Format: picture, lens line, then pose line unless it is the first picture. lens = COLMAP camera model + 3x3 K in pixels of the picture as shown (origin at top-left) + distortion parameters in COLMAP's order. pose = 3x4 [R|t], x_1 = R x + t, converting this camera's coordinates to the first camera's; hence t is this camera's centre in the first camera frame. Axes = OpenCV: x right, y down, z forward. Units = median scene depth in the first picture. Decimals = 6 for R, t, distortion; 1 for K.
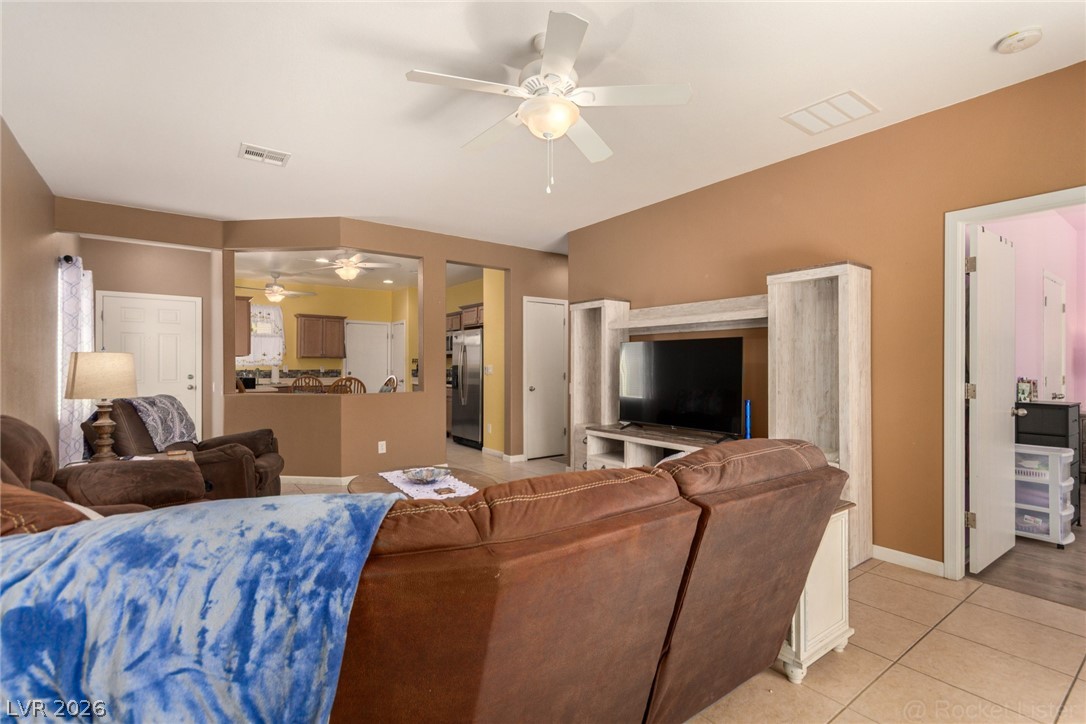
lens RADIAL K [[508.6, 0, 552.1], [0, 508.6, 365.0], [0, 0, 1]] dist [-0.004753, 0.005504]
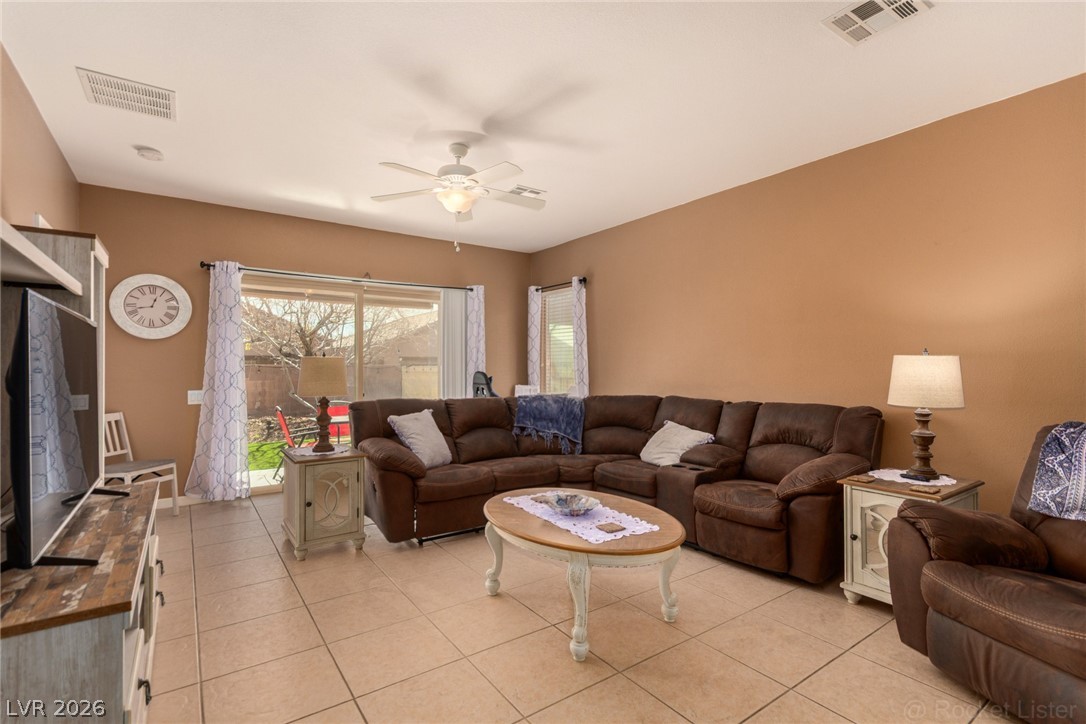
lens RADIAL K [[508.6, 0, 552.5], [0, 508.6, 363.0], [0, 0, 1]] dist [-0.004753, 0.005504]
pose [[-0.999878, 0.000199, 0.015641, -0.132310], [0.000136, 0.999992, -0.004022, -0.003201], [-0.015641, -0.004019, -0.999870, 1.057666]]
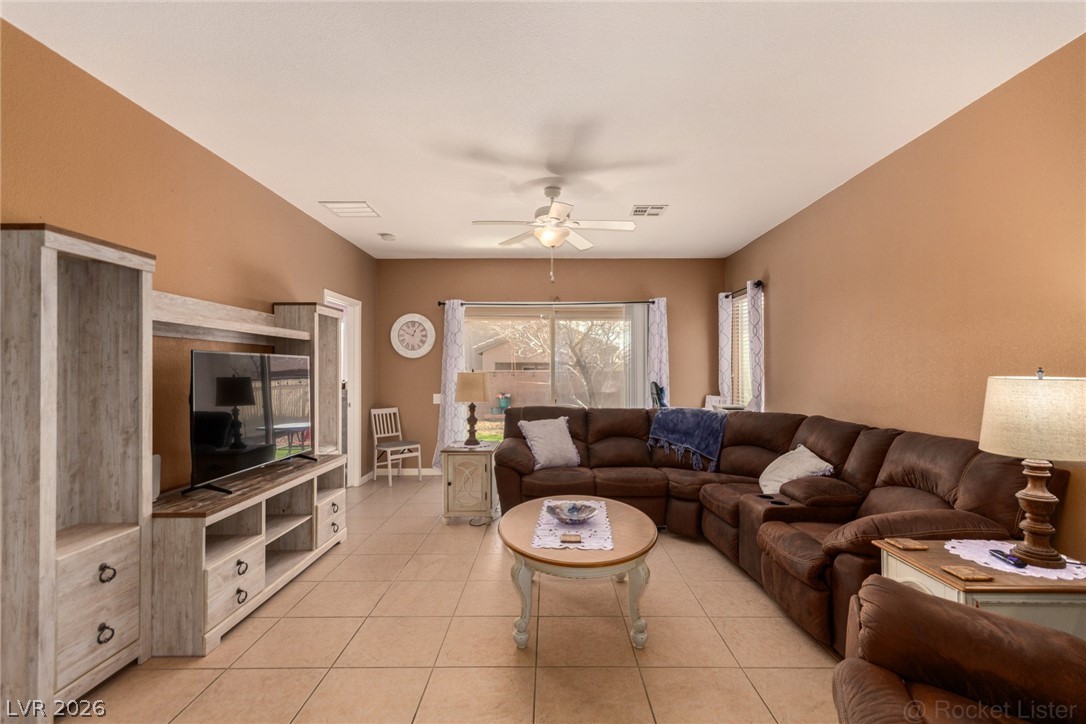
lens RADIAL K [[508.6, 0, 547.9], [0, 508.6, 361.1], [0, 0, 1]] dist [-0.004753, 0.005504]
pose [[-0.798639, 0.010996, 0.601710, -0.431548], [0.003057, 0.999894, -0.014216, -0.019315], [-0.601802, -0.009514, -0.798588, 1.009860]]
